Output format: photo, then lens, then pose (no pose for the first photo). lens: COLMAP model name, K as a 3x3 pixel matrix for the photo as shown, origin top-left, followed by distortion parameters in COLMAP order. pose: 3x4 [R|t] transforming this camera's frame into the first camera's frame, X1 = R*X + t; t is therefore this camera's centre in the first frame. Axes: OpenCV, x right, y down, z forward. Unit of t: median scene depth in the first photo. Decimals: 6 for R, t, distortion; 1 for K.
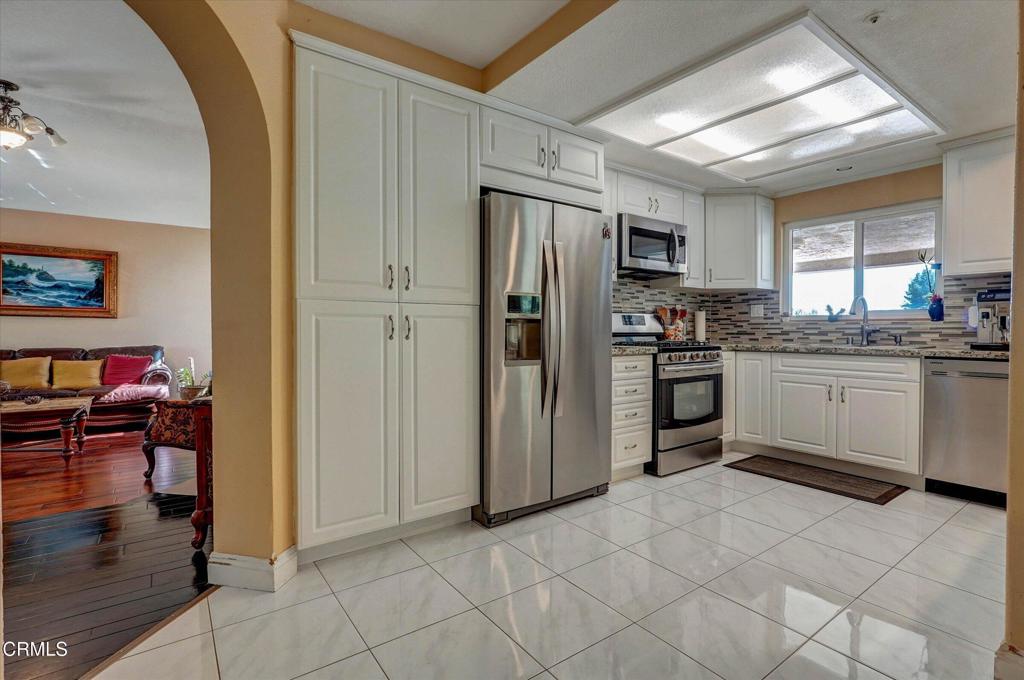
lens RADIAL K [[479.0, 0, 532.9], [0, 479.0, 336.8], [0, 0, 1]] dist [-0.008502, 0.002240]
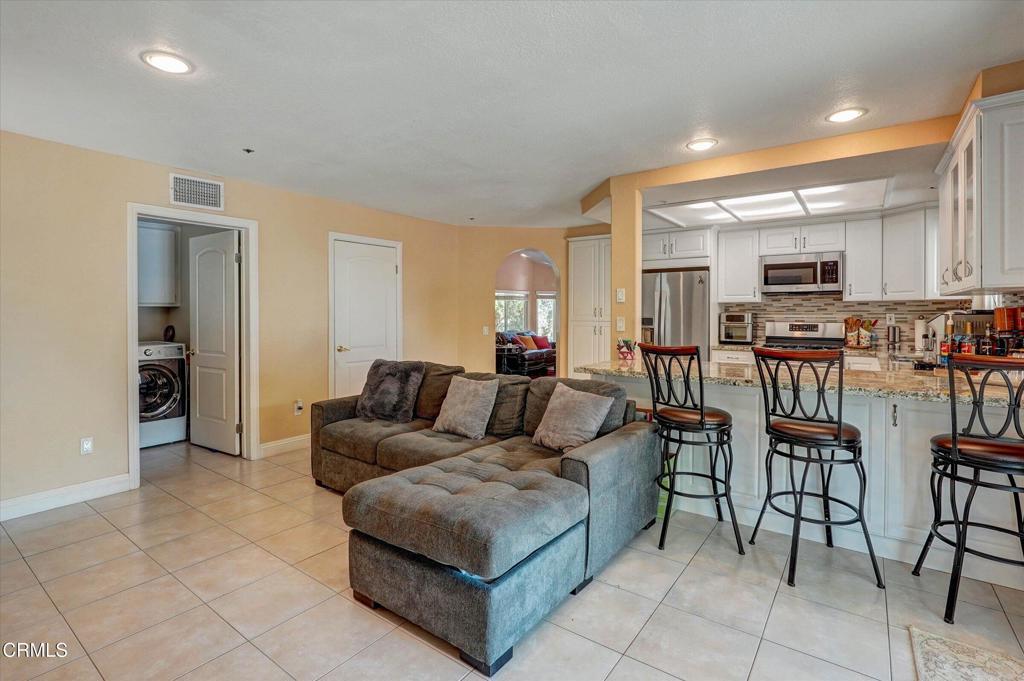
lens RADIAL K [[479.0, 0, 519.7], [0, 479.0, 318.9], [0, 0, 1]] dist [-0.008502, 0.002240]
pose [[0.306272, 0.009350, -0.951898, 1.321359], [-0.018780, 0.999817, 0.003778, -0.053278], [0.951759, 0.016719, 0.306391, -0.163118]]
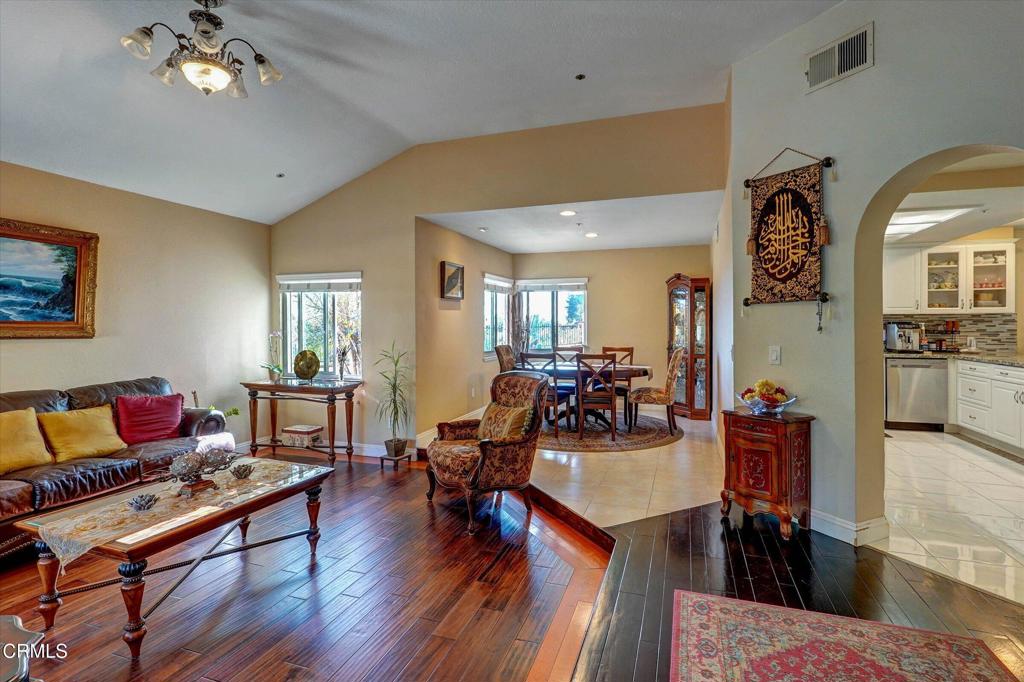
lens RADIAL K [[479.0, 0, 510.8], [0, 479.0, 330.1], [0, 0, 1]] dist [-0.008502, 0.002240]
pose [[0.816576, -0.011485, 0.577124, -1.236984], [0.007510, 0.999929, 0.009274, -0.079299], [-0.577190, -0.003239, 0.816604, 0.243742]]
